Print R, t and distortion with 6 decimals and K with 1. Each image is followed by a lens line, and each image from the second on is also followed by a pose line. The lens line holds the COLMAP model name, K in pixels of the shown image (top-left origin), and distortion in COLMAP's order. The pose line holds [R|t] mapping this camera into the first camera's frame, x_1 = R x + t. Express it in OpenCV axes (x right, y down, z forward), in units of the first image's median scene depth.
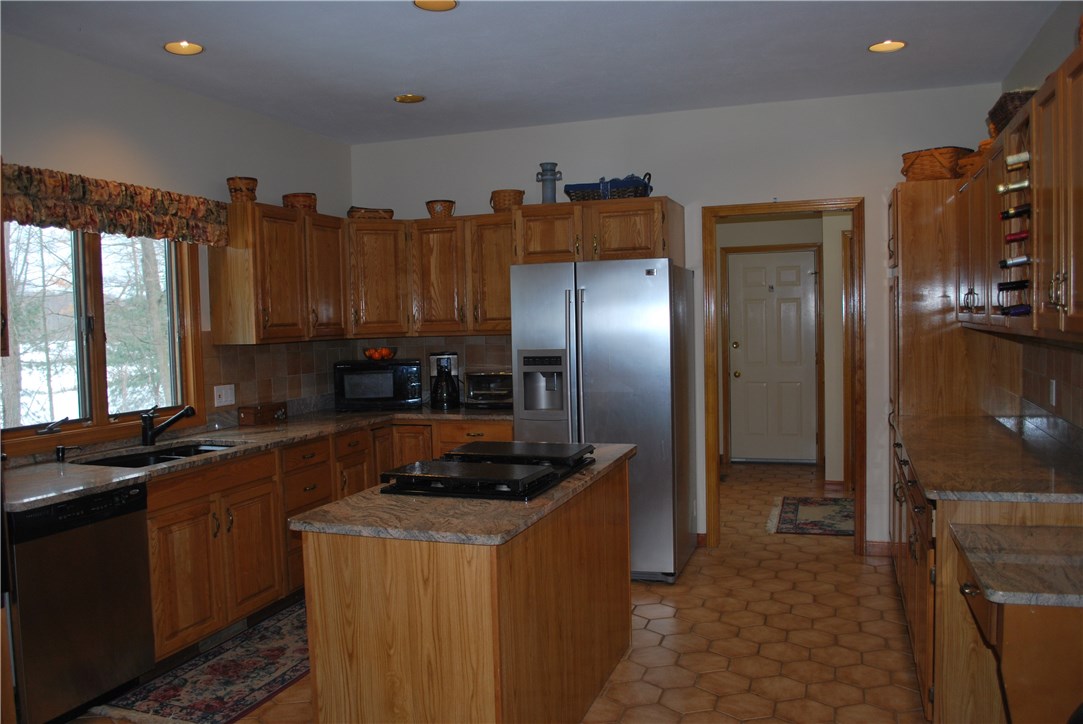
lens RADIAL K [[854.3, 0, 543.3], [0, 854.3, 363.7], [0, 0, 1]] dist [-0.084947, 0.012809]
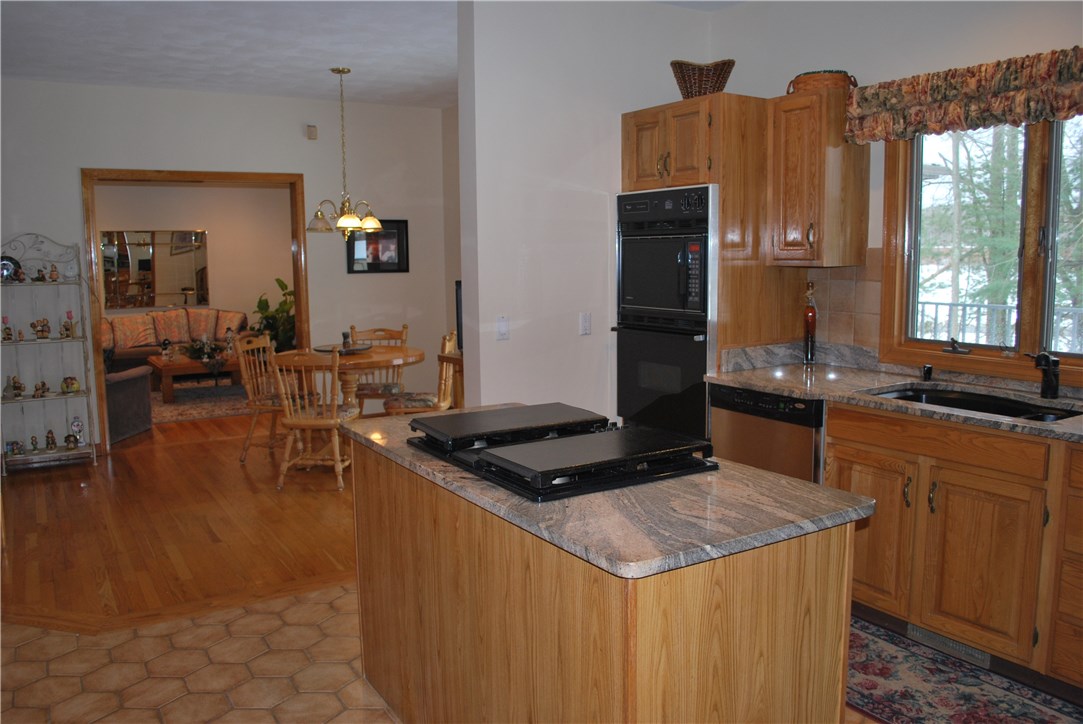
lens RADIAL K [[854.3, 0, 540.7], [0, 854.3, 362.1], [0, 0, 1]] dist [-0.084947, 0.012809]
pose [[-0.633630, 0.128471, -0.762895, 0.349509], [-0.012203, 0.984333, 0.175896, -0.054561], [0.773540, 0.120762, -0.622135, 0.991799]]
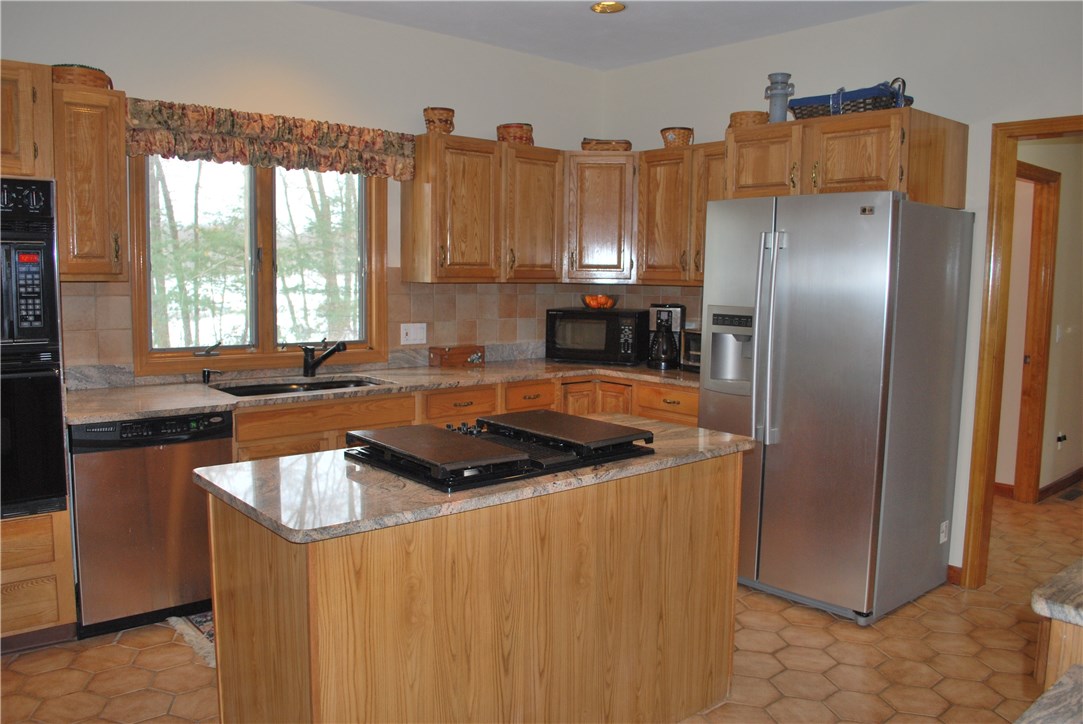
lens RADIAL K [[854.3, 0, 542.8], [0, 854.3, 363.9], [0, 0, 1]] dist [-0.084947, 0.012809]
pose [[0.866137, 0.091347, -0.491389, 0.251814], [-0.063001, 0.995269, 0.073969, -0.010786], [0.495821, -0.033110, 0.867794, 0.220102]]
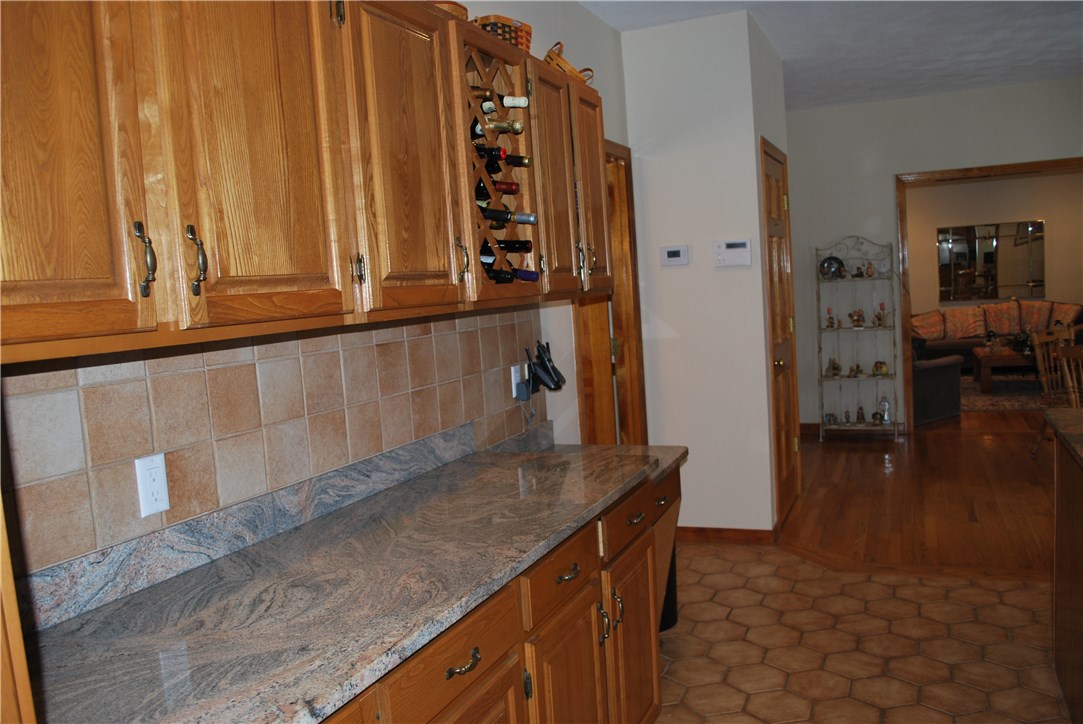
lens RADIAL K [[854.3, 0, 537.1], [0, 854.3, 364.3], [0, 0, 1]] dist [-0.084947, 0.012809]
pose [[-0.991440, 0.088794, 0.095722, 0.287862], [0.101632, 0.985083, 0.138863, -0.056979], [-0.081964, 0.147403, -0.985675, 1.126725]]
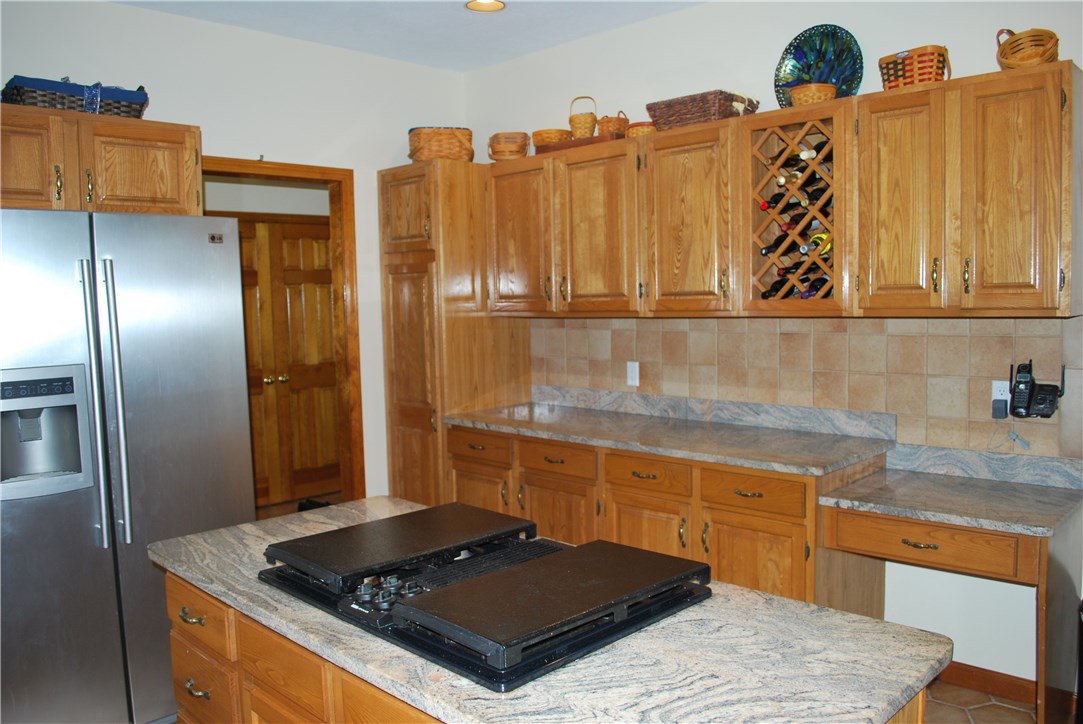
lens RADIAL K [[854.3, 0, 546.5], [0, 854.3, 362.2], [0, 0, 1]] dist [-0.084947, 0.012809]
pose [[0.425889, -0.051965, 0.903282, -0.351494], [0.058871, 0.997825, 0.029647, -0.016663], [-0.902858, 0.040551, 0.428022, 0.494716]]
